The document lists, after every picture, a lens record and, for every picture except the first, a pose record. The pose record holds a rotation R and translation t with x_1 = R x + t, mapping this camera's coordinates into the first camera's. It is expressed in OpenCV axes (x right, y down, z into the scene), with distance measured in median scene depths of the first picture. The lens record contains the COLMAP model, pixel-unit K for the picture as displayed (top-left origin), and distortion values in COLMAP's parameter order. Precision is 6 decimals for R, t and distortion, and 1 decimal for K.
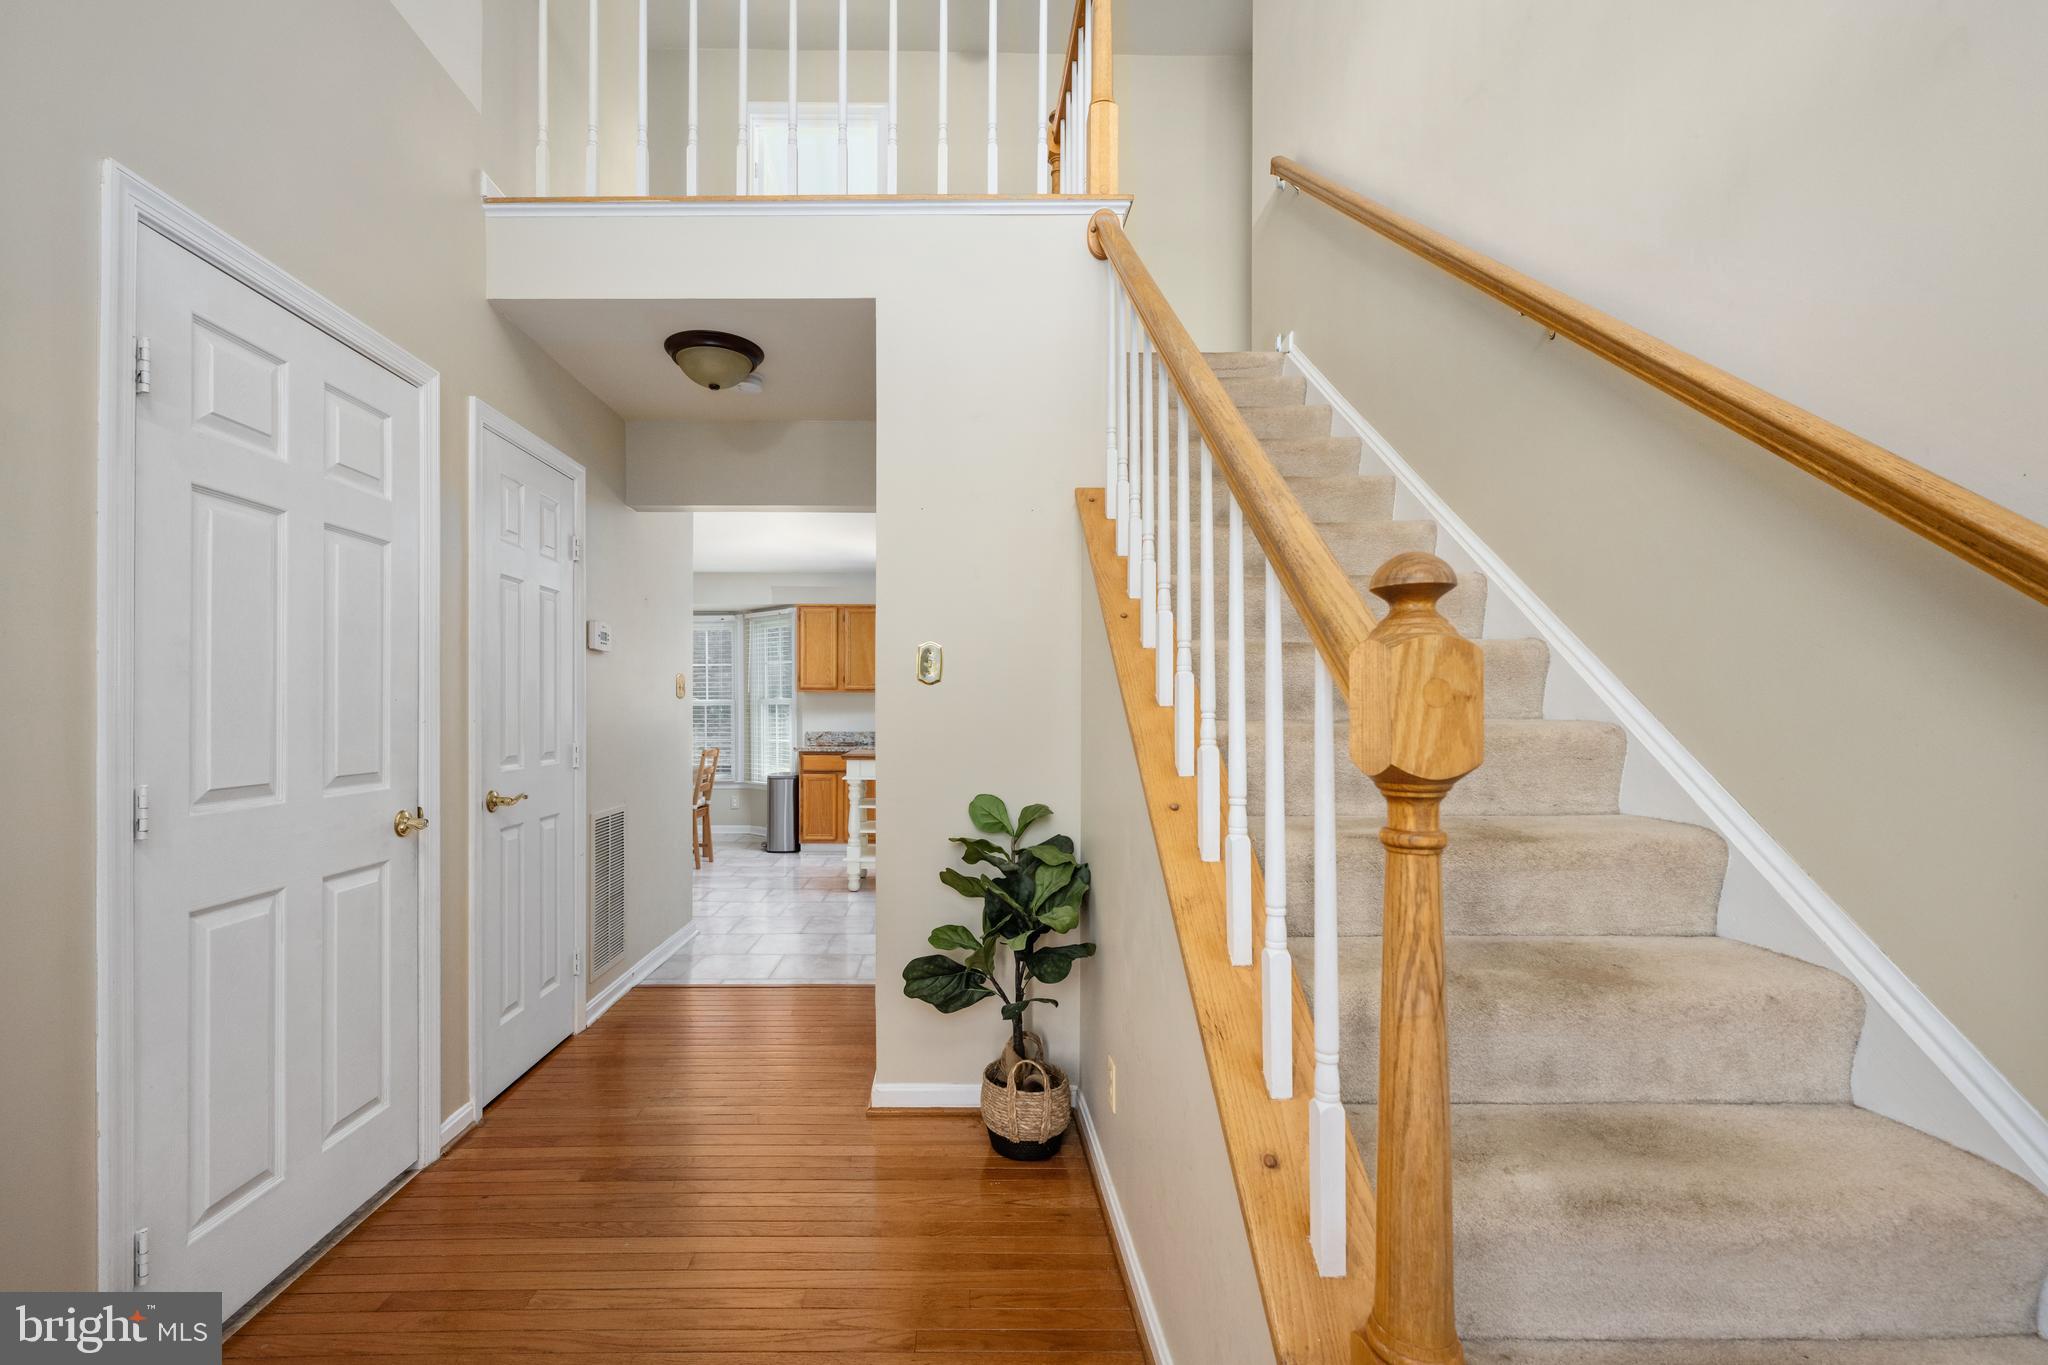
lens RADIAL K [[842.9, 0, 973.6], [0, 842.9, 714.6], [0, 0, 1]] dist [-0.001353, -0.000138]
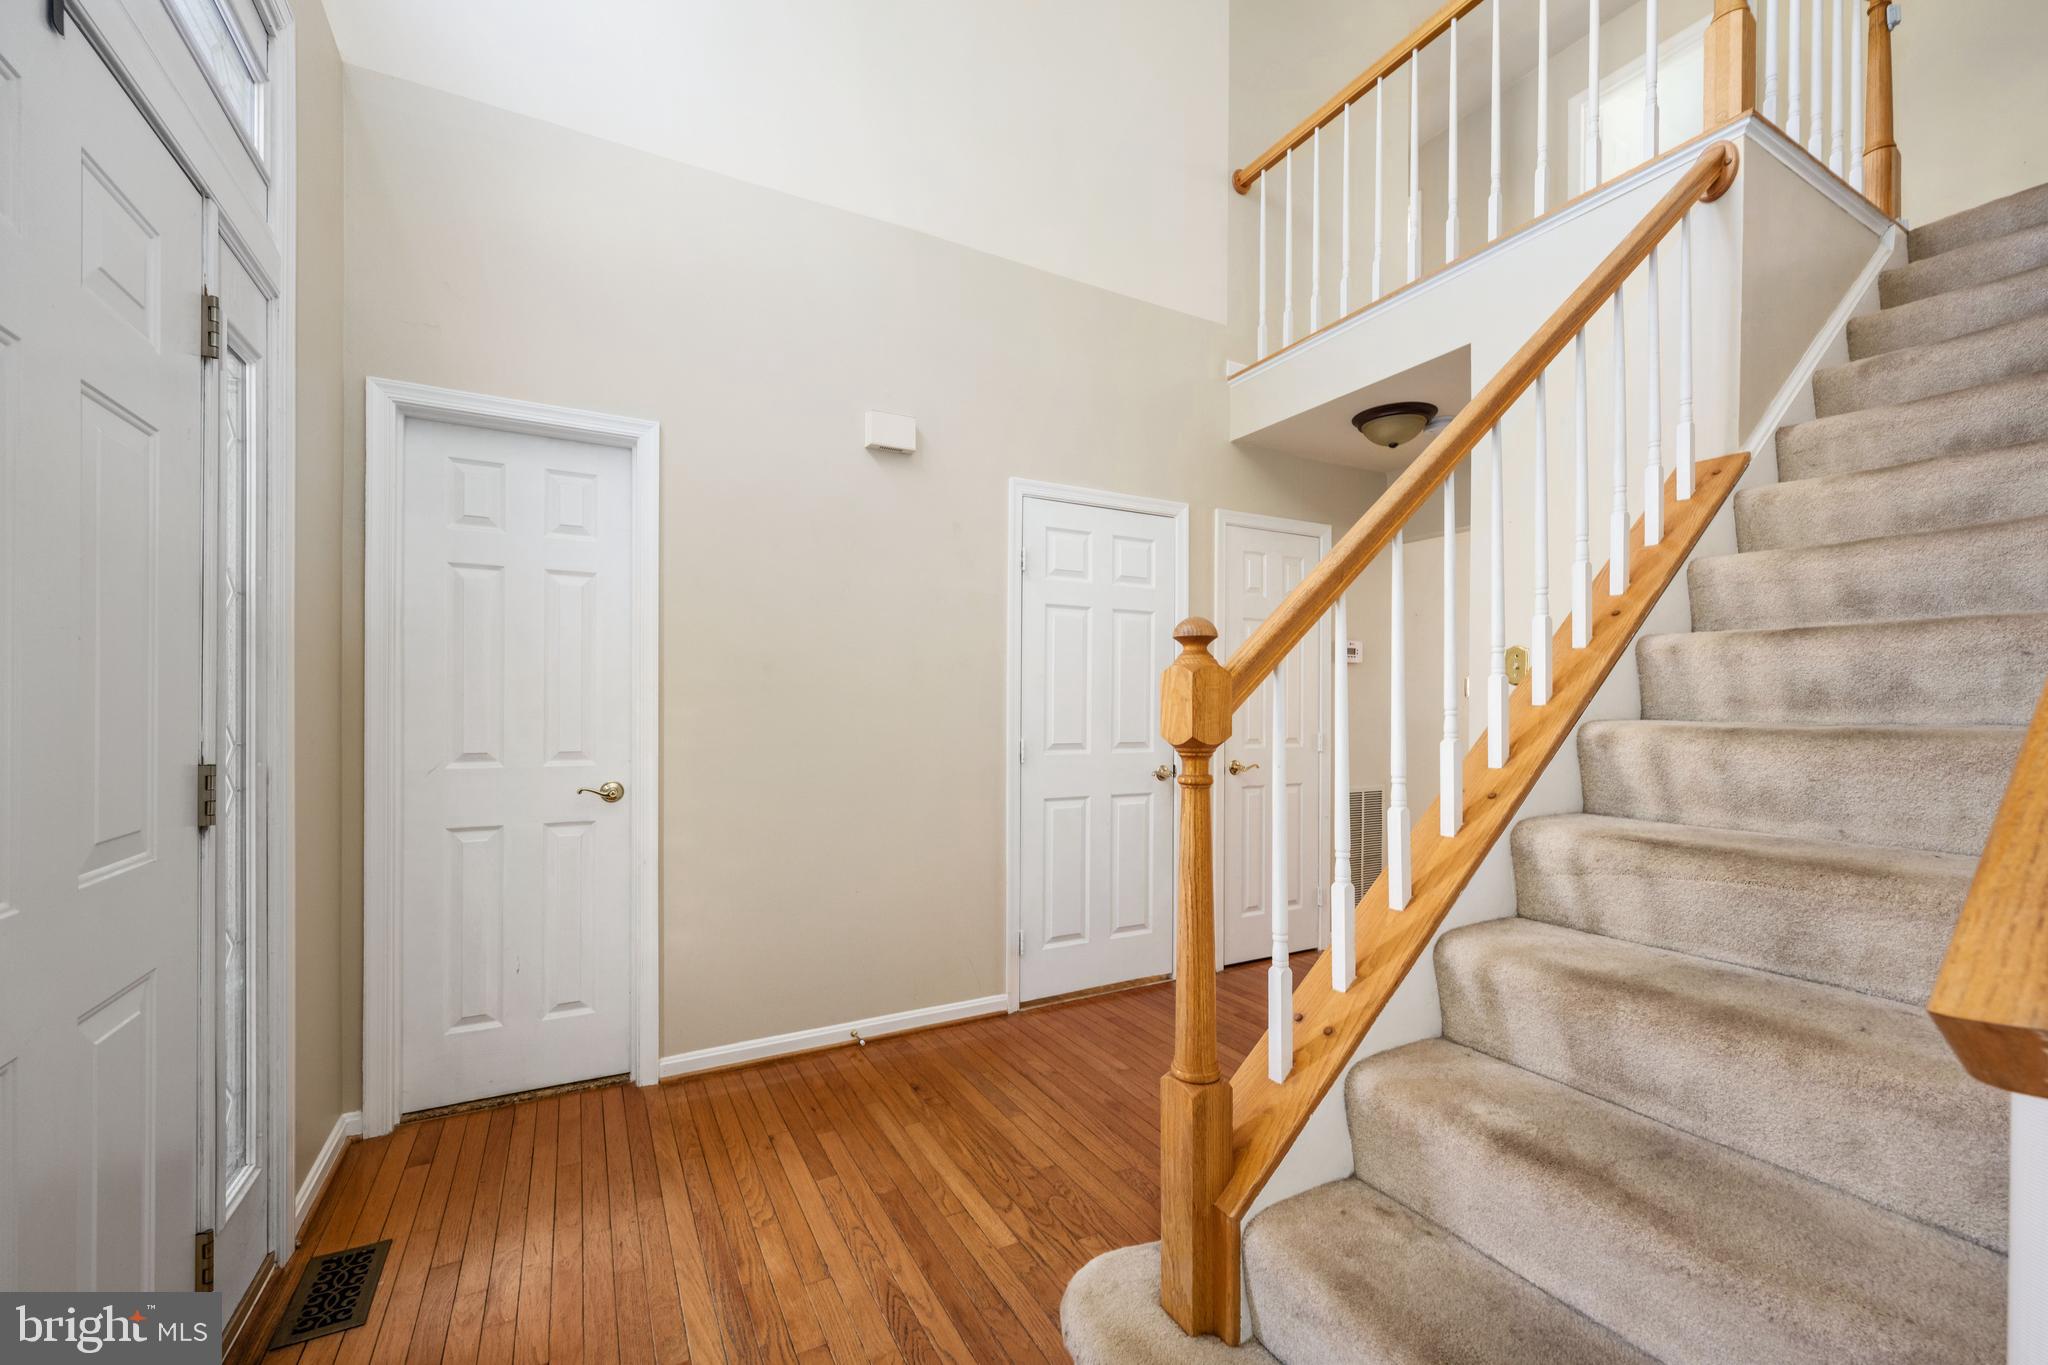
lens RADIAL K [[841.5, 0, 1042.6], [0, 841.5, 708.0], [0, 0, 1]] dist [-0.000957, -0.000130]
pose [[0.472707, -0.001297, -0.881219, 0.905743], [-0.004606, 0.999982, -0.003943, 0.005226], [0.881208, 0.005923, 0.472692, -0.043323]]
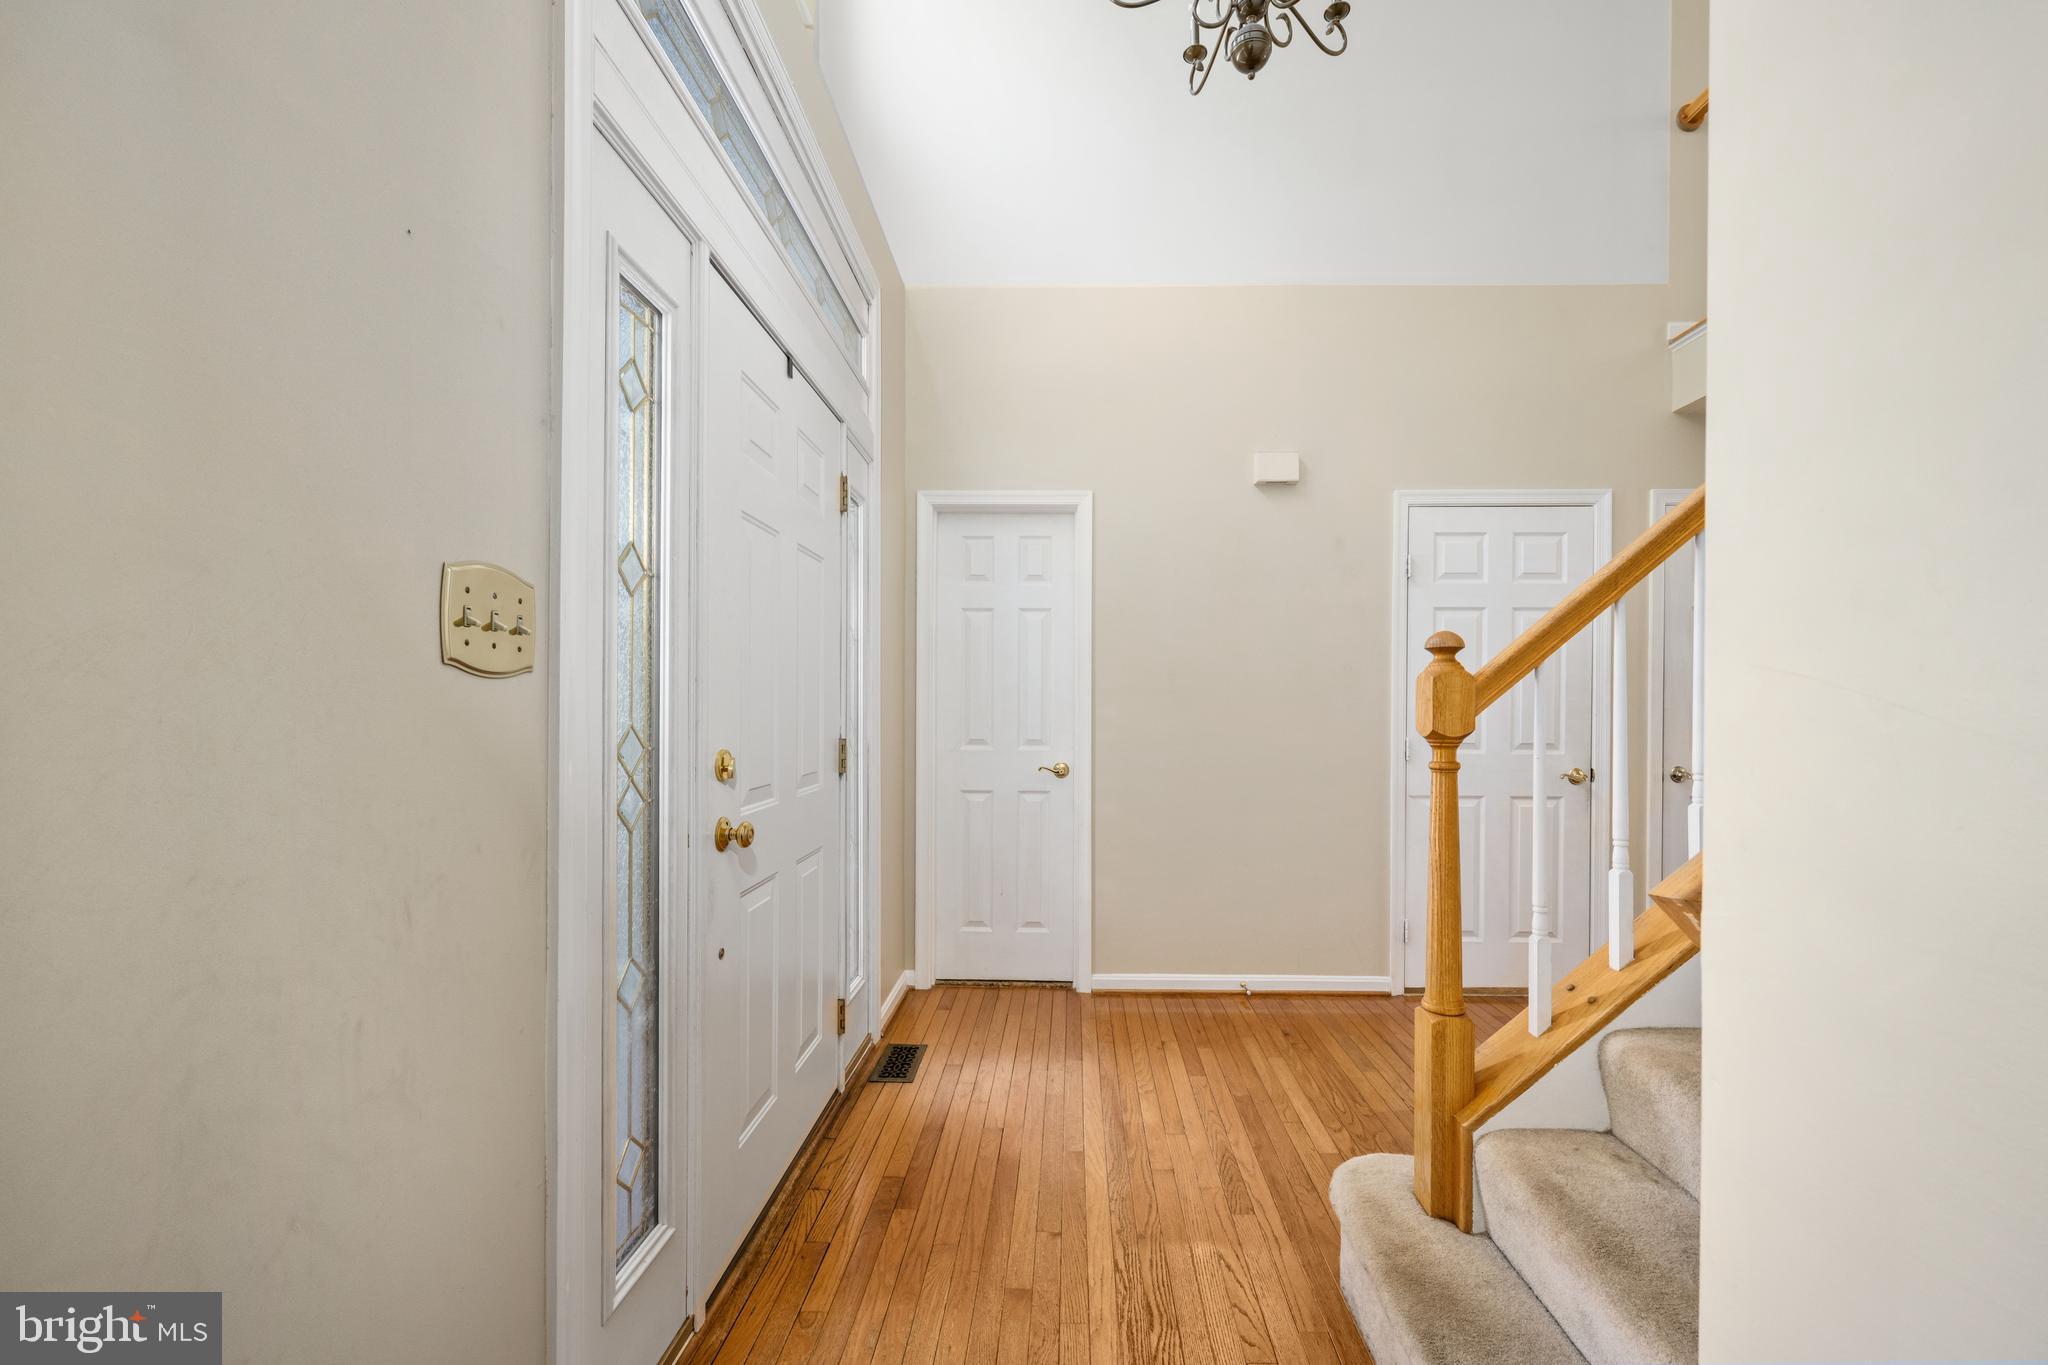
lens RADIAL K [[841.5, 0, 1042.6], [0, 841.5, 708.0], [0, 0, 1]] dist [-0.000957, -0.000130]
pose [[-0.049552, -0.002800, -0.998768, 1.256630], [-0.006319, 0.999977, -0.002490, 0.008484], [0.998752, 0.006188, -0.049568, 0.049646]]
